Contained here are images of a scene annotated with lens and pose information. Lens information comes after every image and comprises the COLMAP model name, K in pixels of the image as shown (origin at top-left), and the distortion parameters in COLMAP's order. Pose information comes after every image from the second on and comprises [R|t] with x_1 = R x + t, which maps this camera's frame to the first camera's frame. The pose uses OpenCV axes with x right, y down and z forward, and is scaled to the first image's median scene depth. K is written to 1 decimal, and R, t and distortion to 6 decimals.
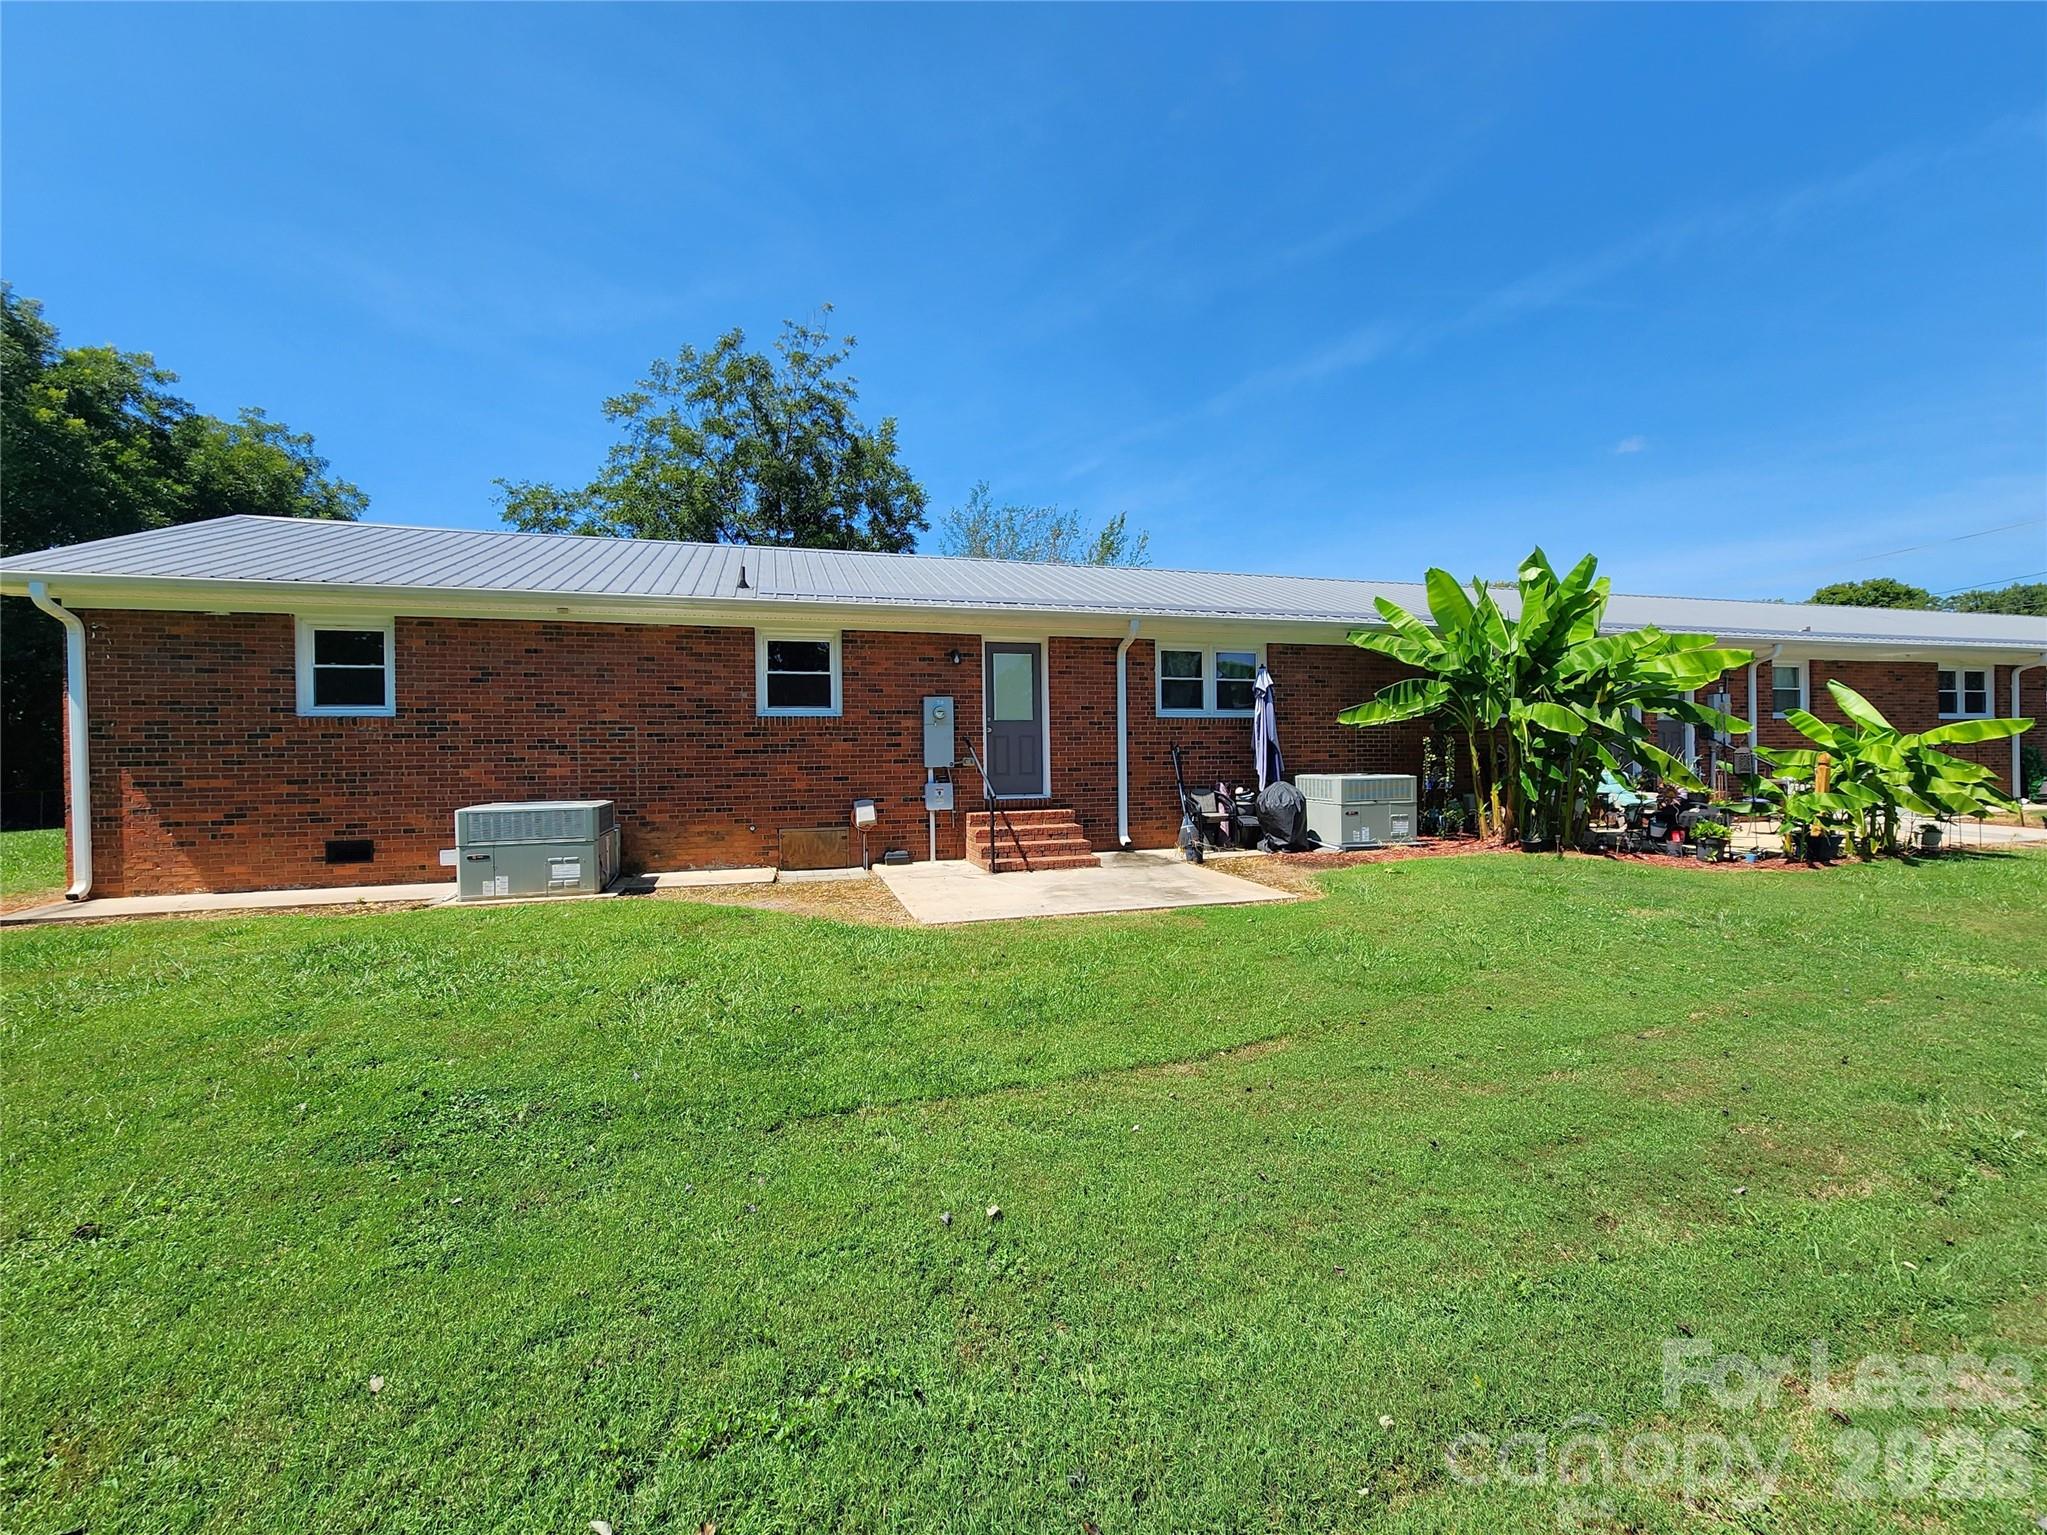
lens RADIAL K [[871.7, 0, 1022.9], [0, 871.7, 759.9], [0, 0, 1]] dist [0.007555, 0.000243]
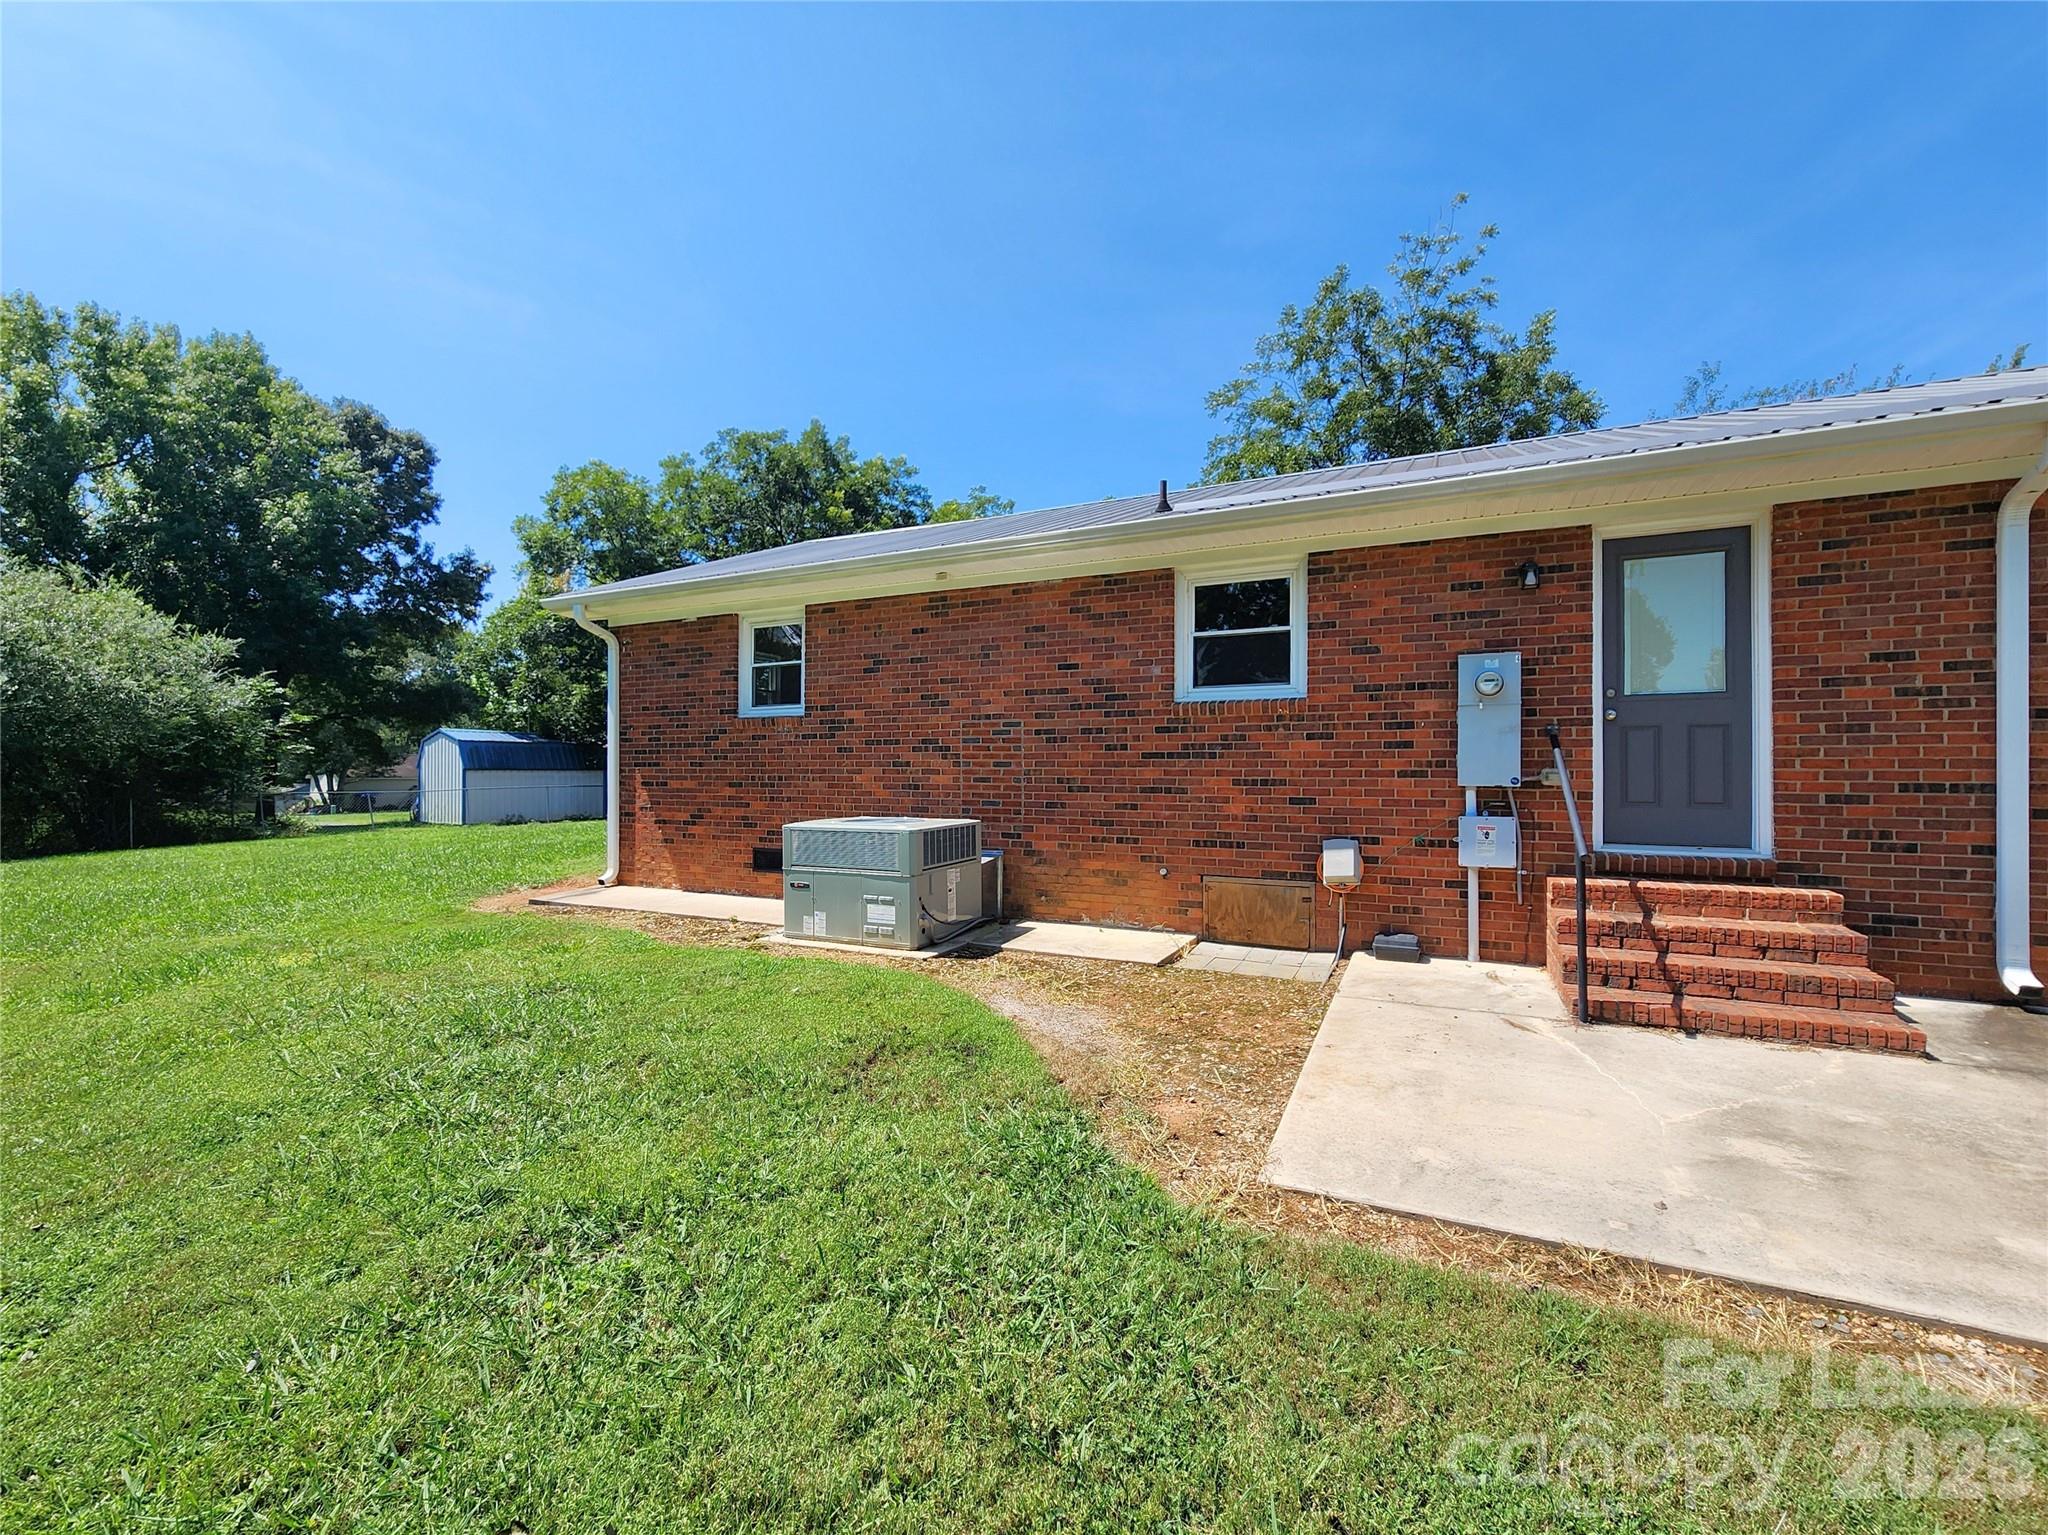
lens RADIAL K [[872.2, 0, 1015.9], [0, 872.2, 768.4], [0, 0, 1]] dist [0.007555, 0.000243]
pose [[0.745379, 0.012787, -0.666518, 0.045084], [-0.012465, 0.999909, 0.005243, -0.001750], [0.666524, 0.004400, 0.745470, 0.422310]]
